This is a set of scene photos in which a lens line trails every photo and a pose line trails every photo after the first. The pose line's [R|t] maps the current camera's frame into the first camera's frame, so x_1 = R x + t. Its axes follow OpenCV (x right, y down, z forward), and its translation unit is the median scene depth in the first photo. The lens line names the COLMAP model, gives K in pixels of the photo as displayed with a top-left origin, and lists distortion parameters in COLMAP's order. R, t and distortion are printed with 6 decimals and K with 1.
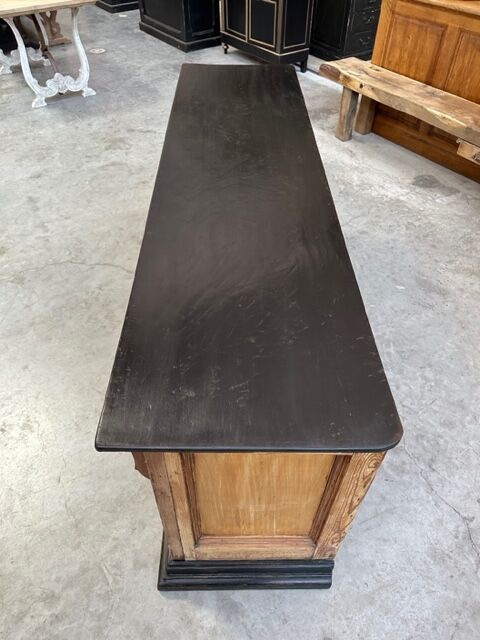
lens RADIAL K [[455.4, 0, 236.9], [0, 455.4, 321.3], [0, 0, 1]] dist [-0.002223, -0.004663]
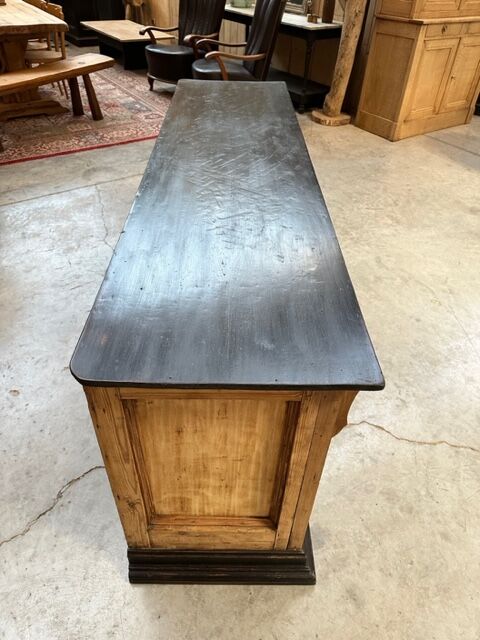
lens RADIAL K [[455.5, 0, 234.7], [0, 455.5, 318.0], [0, 0, 1]] dist [0.004159, -0.006770]
pose [[-0.999269, -0.035278, -0.014701, 0.003314], [-0.017134, 0.069673, 0.997423, -0.742774], [-0.034163, 0.996946, -0.070227, 0.795768]]
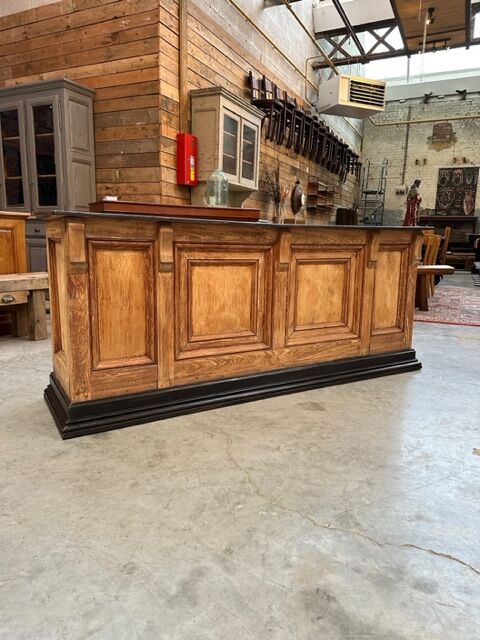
lens RADIAL K [[445.7, 0, 239.5], [0, 445.7, 314.9], [0, 0, 1]] dist [0.047676, -0.059681]
pose [[-0.492031, -0.162325, 0.855310, -0.732060], [0.607696, 0.639463, 0.470948, -0.503419], [-0.623386, 0.751490, -0.215991, 0.890434]]
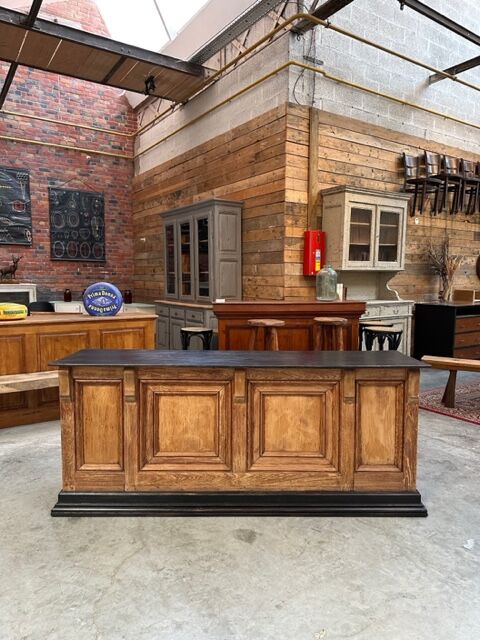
lens RADIAL K [[444.4, 0, 241.9], [0, 444.4, 321.0], [0, 0, 1]] dist [0.061170, -0.082159]
pose [[0.015300, -0.095009, 0.995359, -0.960752], [0.714298, 0.697628, 0.055610, -0.295365], [-0.699674, 0.710132, 0.078538, 0.417151]]
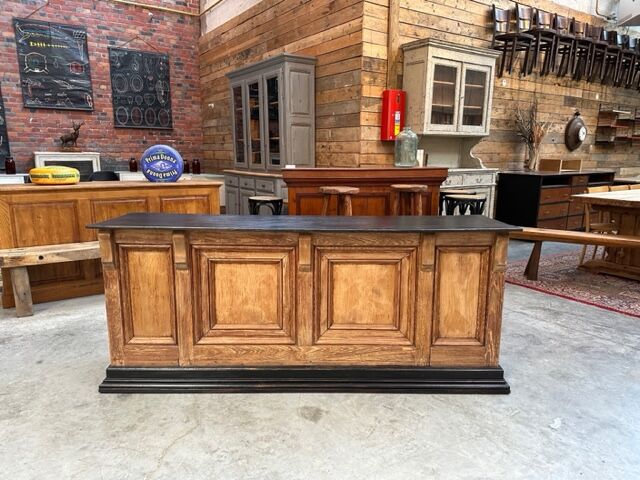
lens RADIAL K [[445.7, 0, 321.1], [0, 445.7, 242.9], [0, 0, 1]] dist [0.047676, -0.059681]
pose [[0.013246, -0.194003, 0.980911, -0.856949], [0.713042, 0.689568, 0.126753, -0.248680], [-0.700996, 0.697753, 0.147466, 0.434469]]
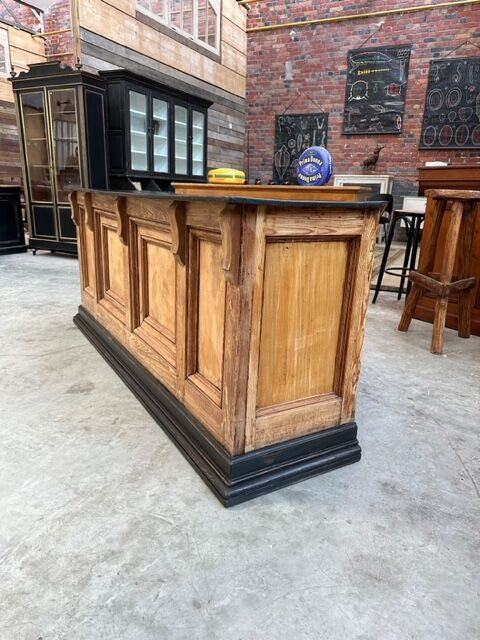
lens RADIAL K [[455.5, 0, 234.7], [0, 455.5, 318.0], [0, 0, 1]] dist [0.004159, -0.006770]
pose [[0.871658, -0.107368, 0.478210, -0.282609], [0.330421, 0.849370, -0.411573, 0.330599], [-0.361987, 0.516762, 0.775837, 0.037290]]
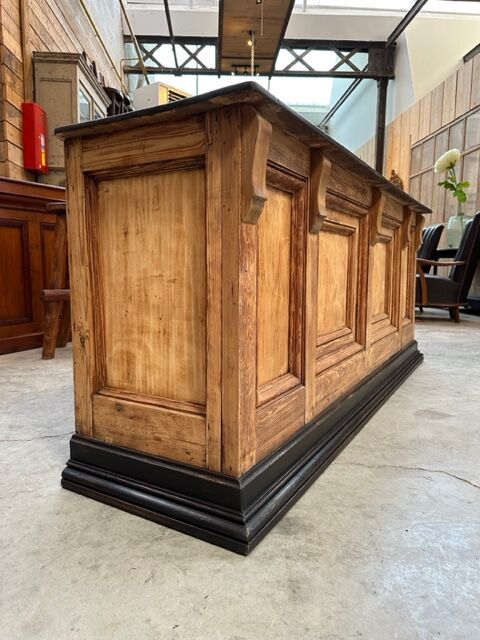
lens RADIAL K [[447.8, 0, 238.6], [0, 447.8, 320.2], [0, 0, 1]] dist [0.049497, -0.083217]
pose [[-0.853026, -0.070031, 0.517149, -0.242527], [0.367880, 0.622171, 0.691063, -0.563745], [-0.370151, 0.779743, -0.504965, 1.072920]]
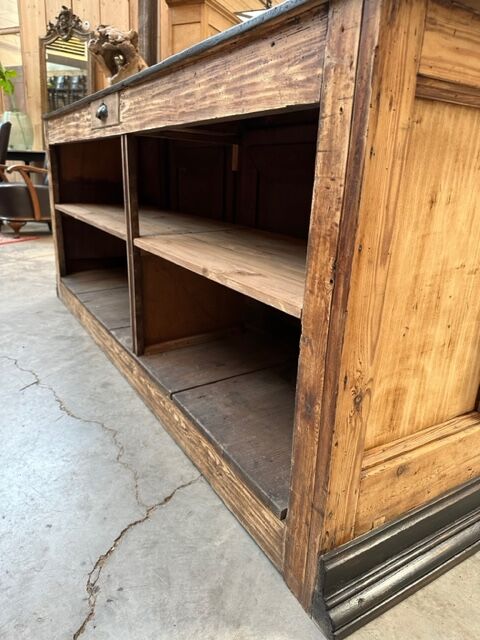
lens RADIAL K [[455.5, 0, 234.7], [0, 455.5, 318.0], [0, 0, 1]] dist [0.004159, -0.006770]
pose [[-0.860618, 0.112398, -0.496693, 0.241528], [-0.395879, 0.465866, 0.791359, -0.496374], [0.320340, 0.877687, -0.356437, 0.960018]]
